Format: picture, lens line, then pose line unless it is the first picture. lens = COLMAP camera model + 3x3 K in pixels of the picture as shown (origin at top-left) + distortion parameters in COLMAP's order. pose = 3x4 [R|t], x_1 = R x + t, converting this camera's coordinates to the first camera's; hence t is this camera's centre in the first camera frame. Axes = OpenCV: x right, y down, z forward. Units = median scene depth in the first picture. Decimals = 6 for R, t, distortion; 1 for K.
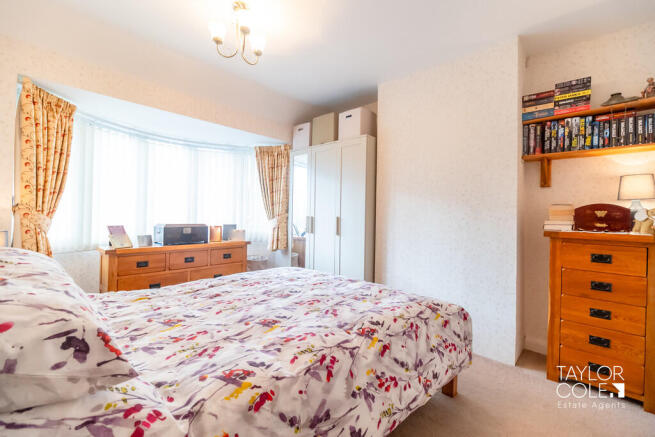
lens RADIAL K [[286.5, 0, 324.6], [0, 286.5, 217.0], [0, 0, 1]] dist [-0.003401, -0.000831]
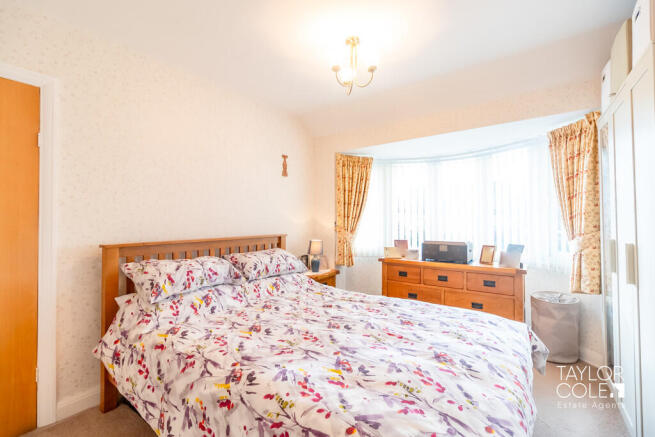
lens RADIAL K [[286.5, 0, 324.6], [0, 286.5, 215.3], [0, 0, 1]] dist [-0.003401, -0.000831]
pose [[0.115559, -0.034999, -0.992684, 0.542725], [0.001372, 0.999384, -0.035076, -0.038581], [0.993300, 0.002692, 0.115536, 0.575782]]
